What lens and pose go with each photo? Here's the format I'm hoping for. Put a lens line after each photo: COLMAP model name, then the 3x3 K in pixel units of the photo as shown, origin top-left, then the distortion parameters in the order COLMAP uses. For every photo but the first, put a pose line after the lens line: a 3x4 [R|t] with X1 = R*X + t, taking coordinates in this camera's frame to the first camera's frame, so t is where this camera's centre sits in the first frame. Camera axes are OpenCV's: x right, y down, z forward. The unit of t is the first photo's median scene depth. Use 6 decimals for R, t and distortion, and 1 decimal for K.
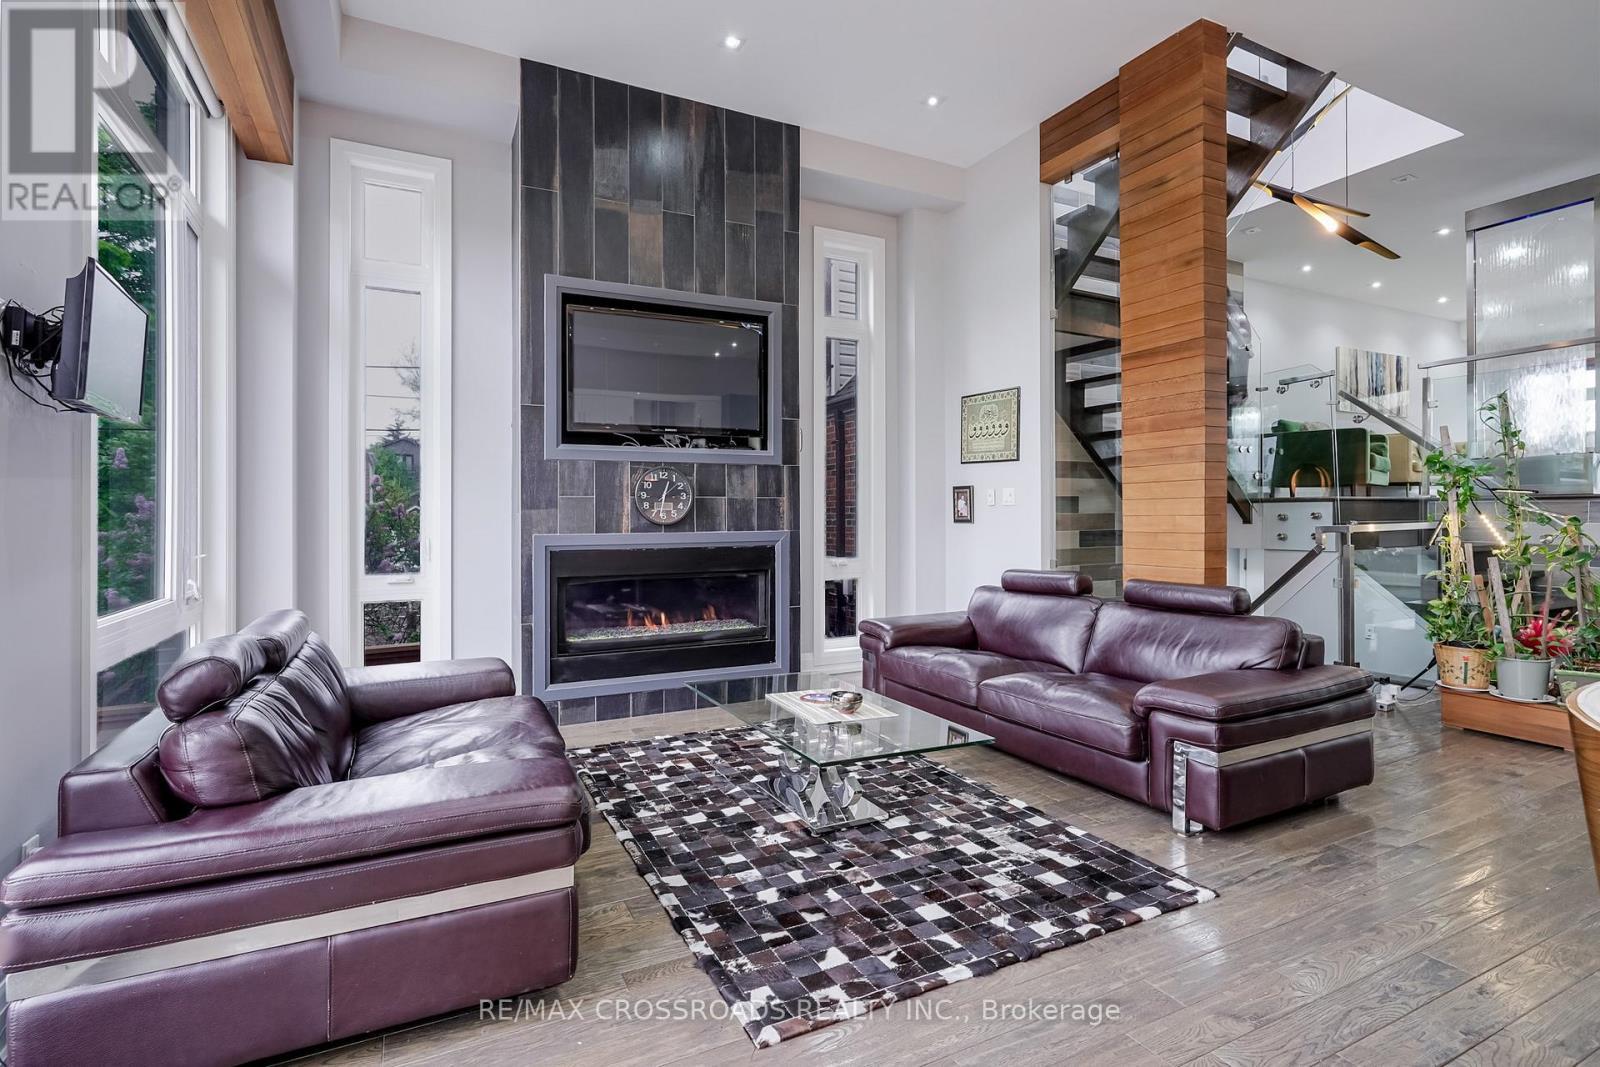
lens RADIAL K [[783.9, 0, 800.0], [0, 783.9, 533.5], [0, 0, 1]] dist [-0.000574, 0.000077]
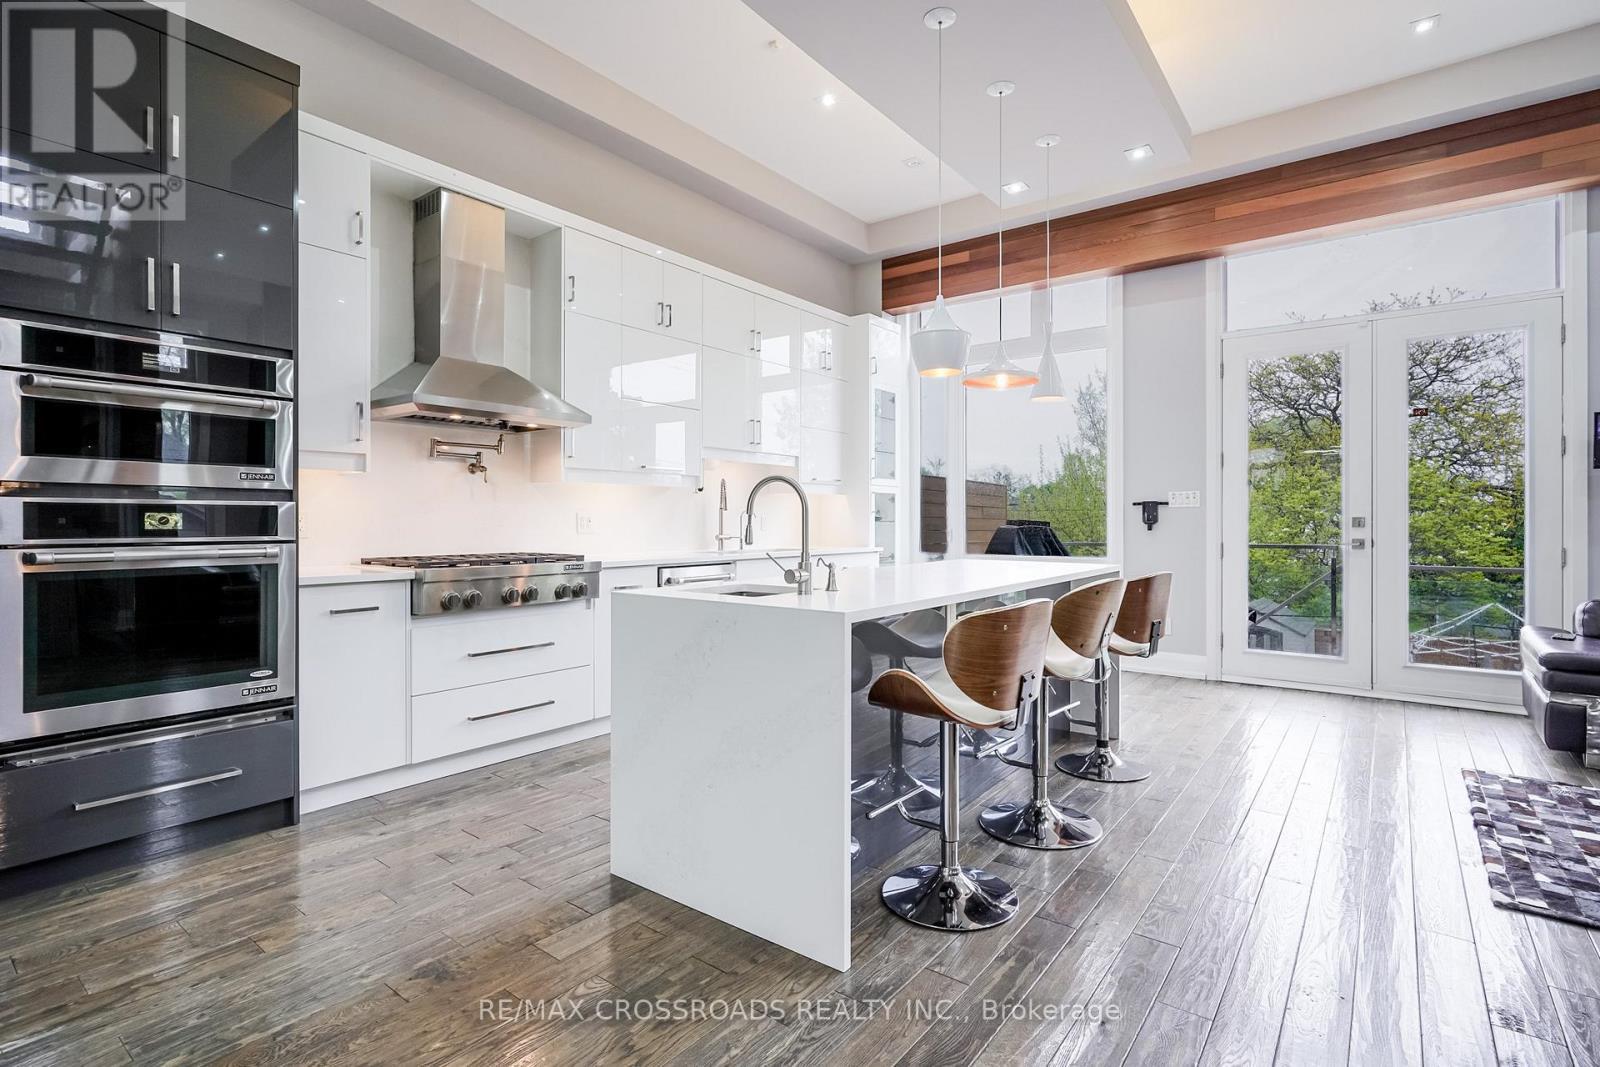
lens RADIAL K [[768.5, 0, 810.2], [0, 768.5, 527.3], [0, 0, 1]] dist [-0.001014, 0.001578]
pose [[-0.898903, 0.014264, -0.437916, 0.953041], [0.001113, 0.999541, 0.030273, -0.021798], [0.438147, 0.026725, -0.898506, 0.816838]]
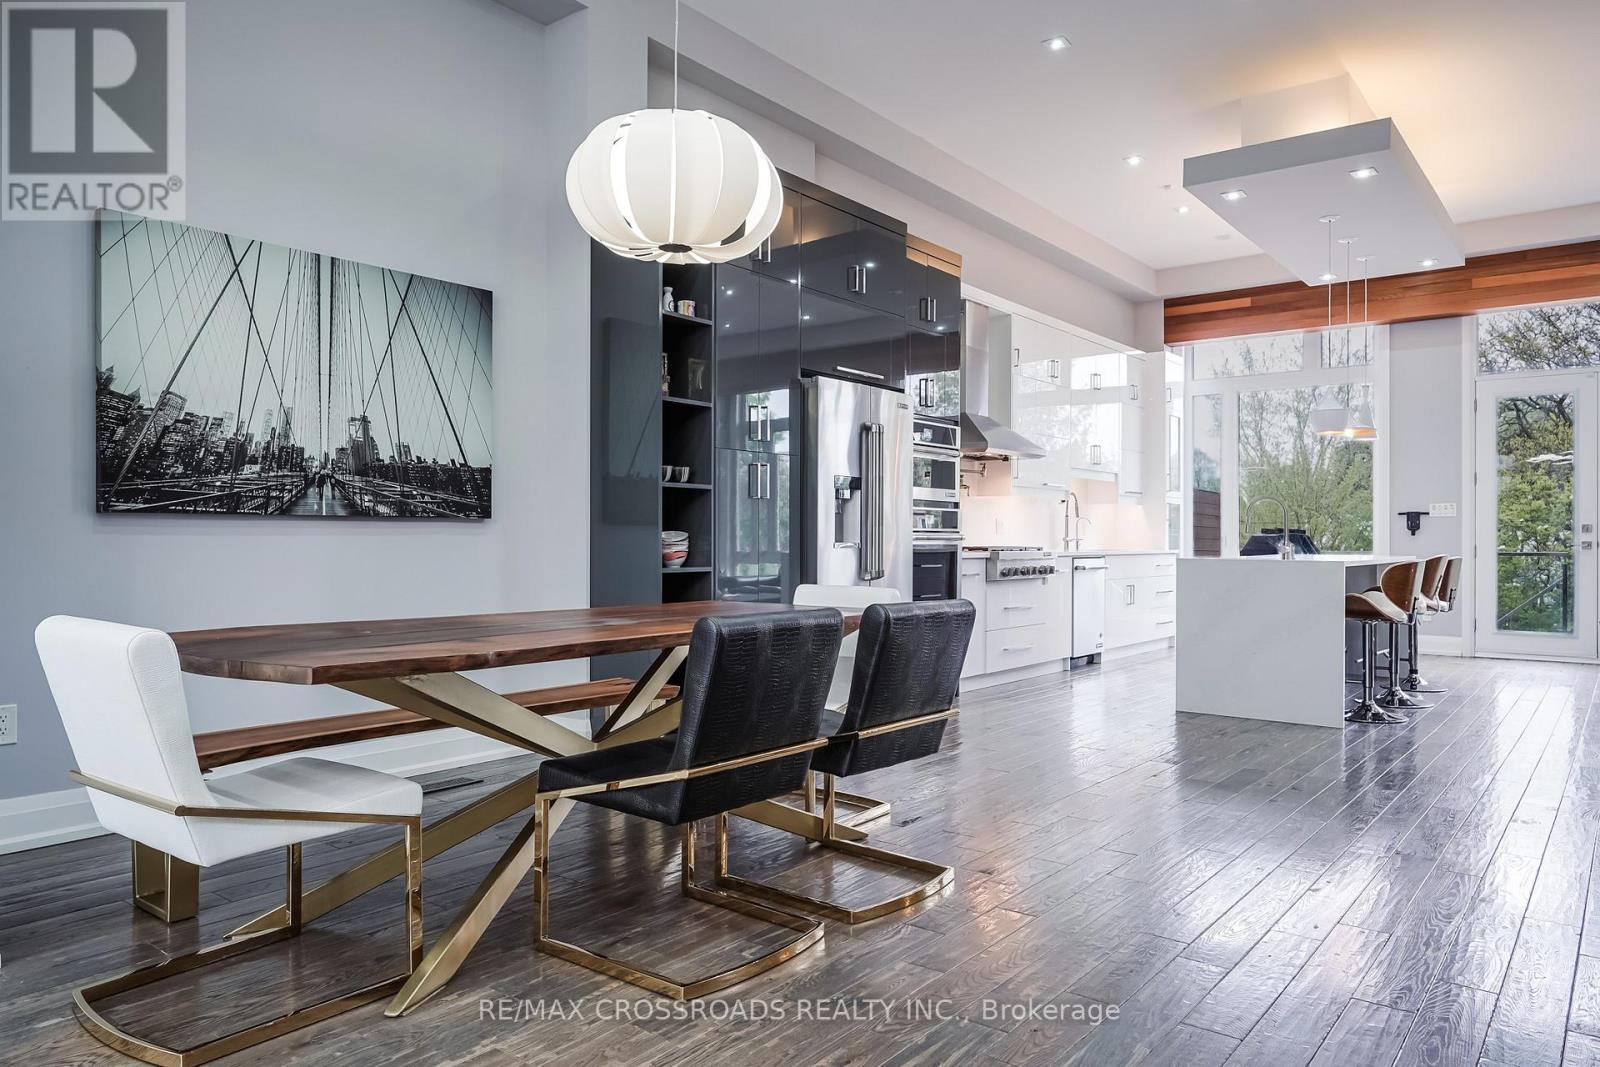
lens RADIAL K [[1071.0, 0, 821.0], [0, 1071.0, 536.3], [0, 0, 1]] dist [0.018134, 0.000806]
pose [[-0.898838, 0.005888, -0.438241, 1.936786], [-0.002747, 0.999814, 0.019068, -0.014074], [0.438272, 0.018343, -0.898655, 1.360330]]
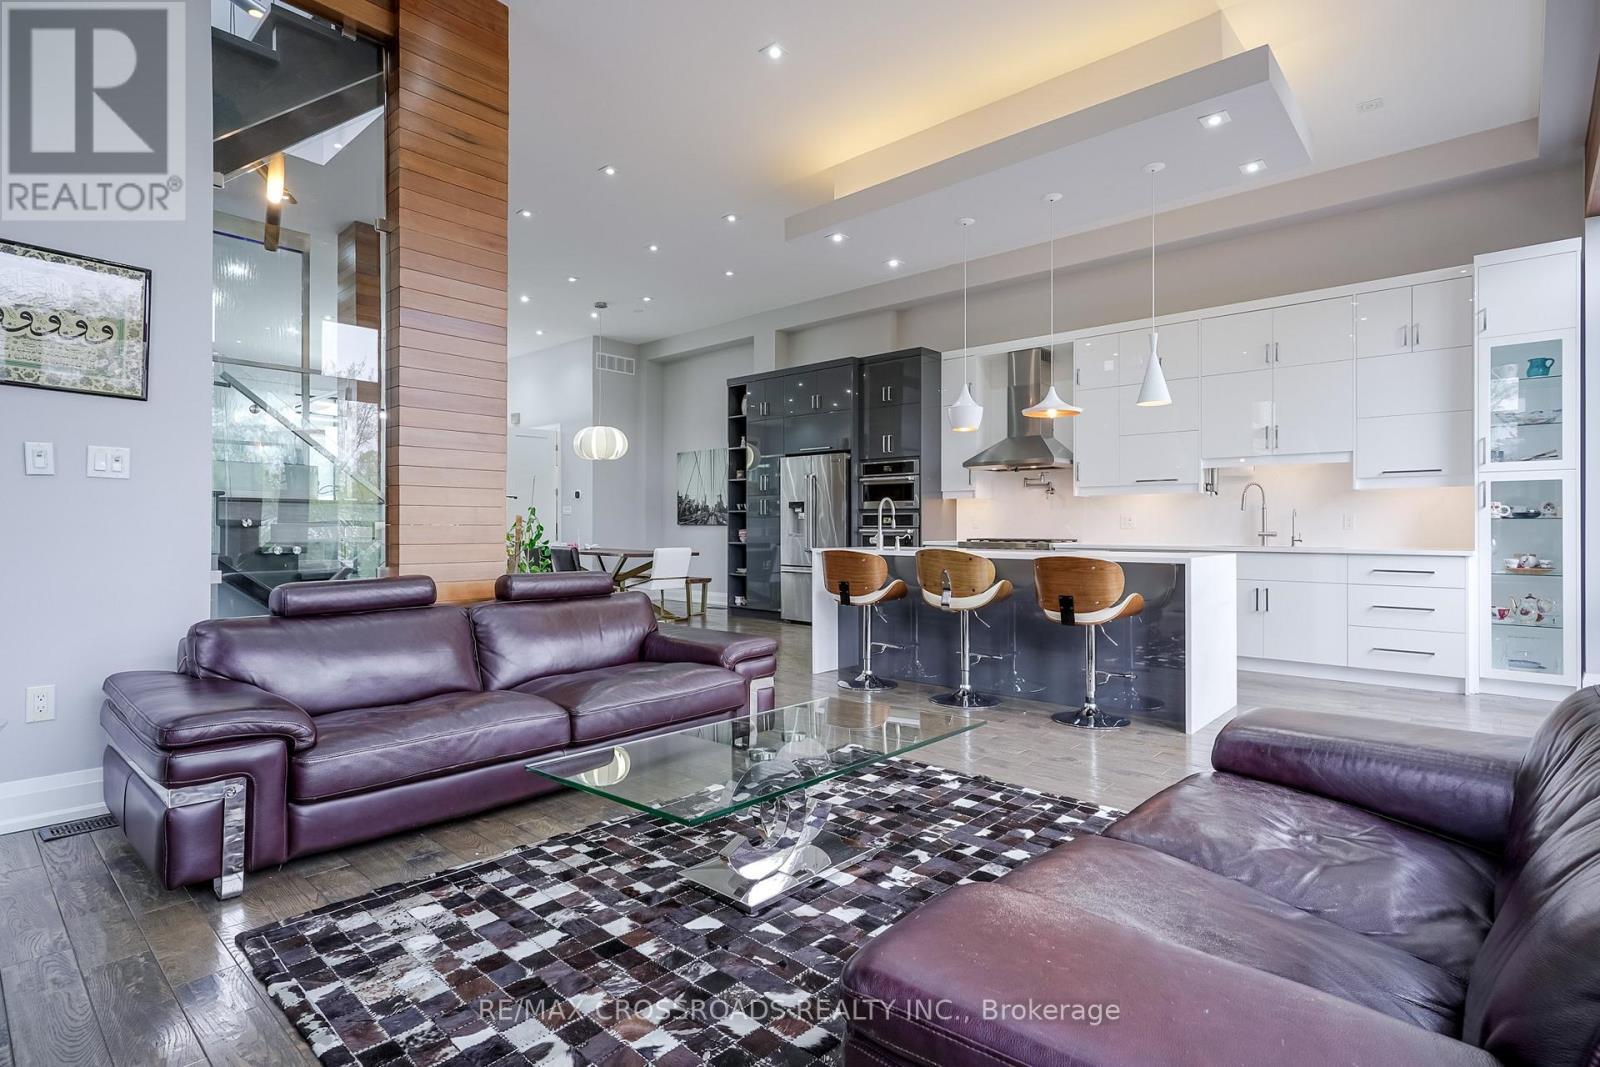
lens RADIAL K [[784.2, 0, 818.9], [0, 784.2, 524.4], [0, 0, 1]] dist [0.001330, -0.000284]
pose [[-0.367131, 0.013390, 0.930073, -0.515962], [0.017883, 0.999813, -0.007334, 0.010781], [-0.929997, 0.013940, -0.367302, 0.903972]]
